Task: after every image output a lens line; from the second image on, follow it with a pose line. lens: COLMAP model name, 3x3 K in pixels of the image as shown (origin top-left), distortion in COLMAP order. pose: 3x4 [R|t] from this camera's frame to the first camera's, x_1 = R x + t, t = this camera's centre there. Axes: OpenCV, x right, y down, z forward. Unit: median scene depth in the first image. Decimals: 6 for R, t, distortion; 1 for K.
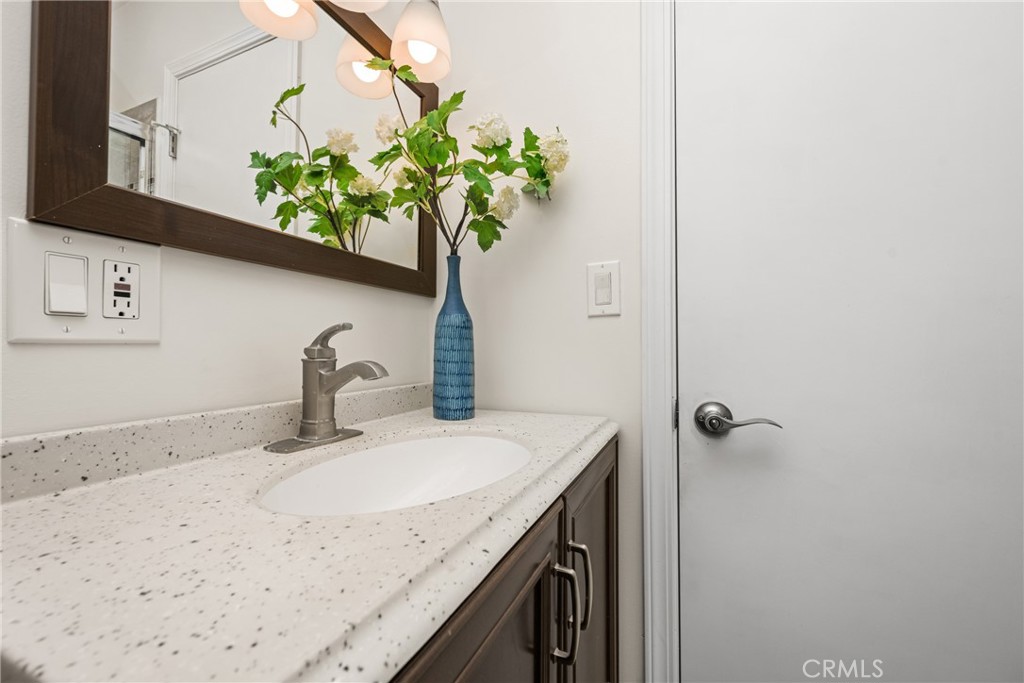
lens RADIAL K [[412.1, 0, 513.1], [0, 412.1, 344.3], [0, 0, 1]] dist [-0.002537, -0.000234]
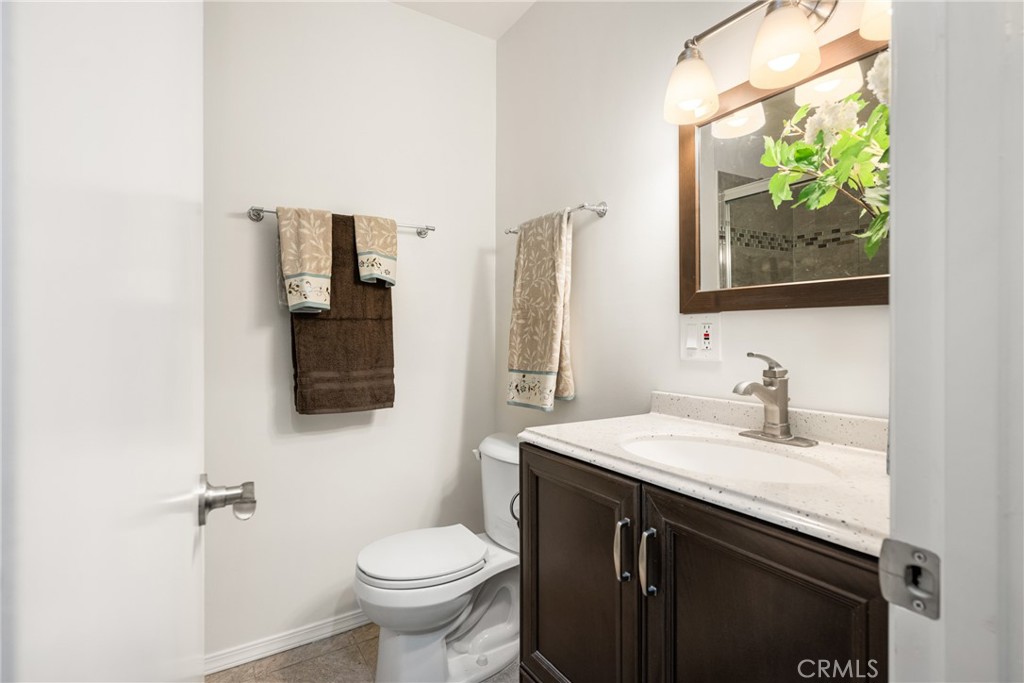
lens RADIAL K [[492.8, 0, 515.5], [0, 492.8, 336.6], [0, 0, 1]] dist [-0.002218, -0.000413]
pose [[-0.555851, 0.010188, -0.831220, 1.811912], [0.013831, 0.999900, 0.003006, -0.155478], [0.831167, -0.009826, -0.555936, 1.628374]]
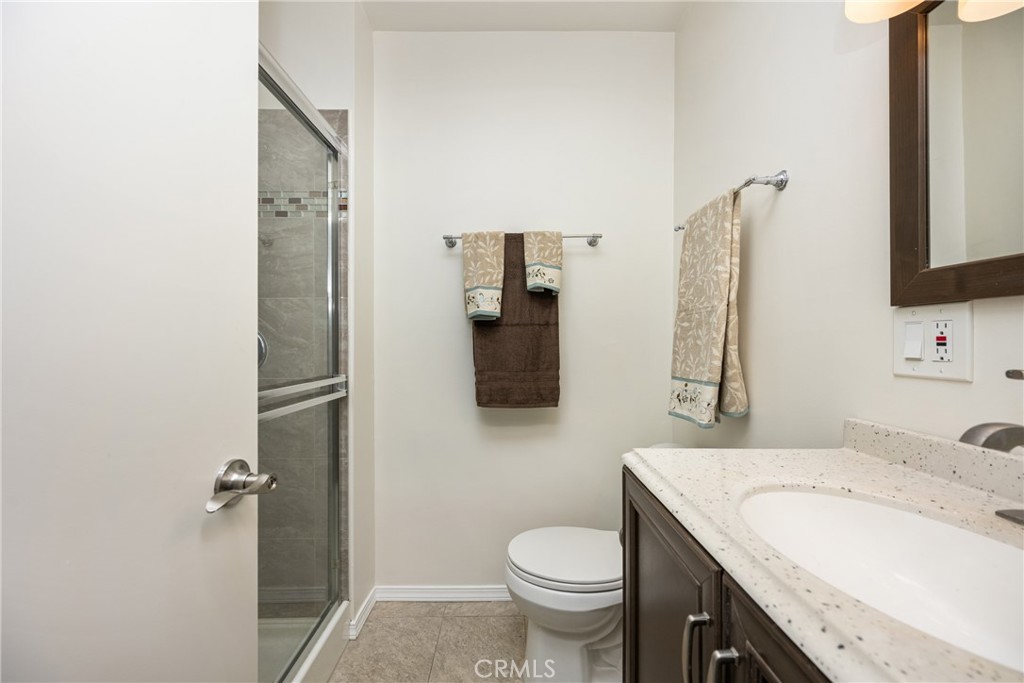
lens RADIAL K [[412.1, 0, 511.5], [0, 412.1, 341.6], [0, 0, 1]] dist [-0.002537, -0.000234]
pose [[-0.912126, 0.006294, -0.409861, 0.928497], [0.009203, 0.999945, -0.005126, -0.137578], [0.409806, -0.008448, -0.912134, 1.679250]]
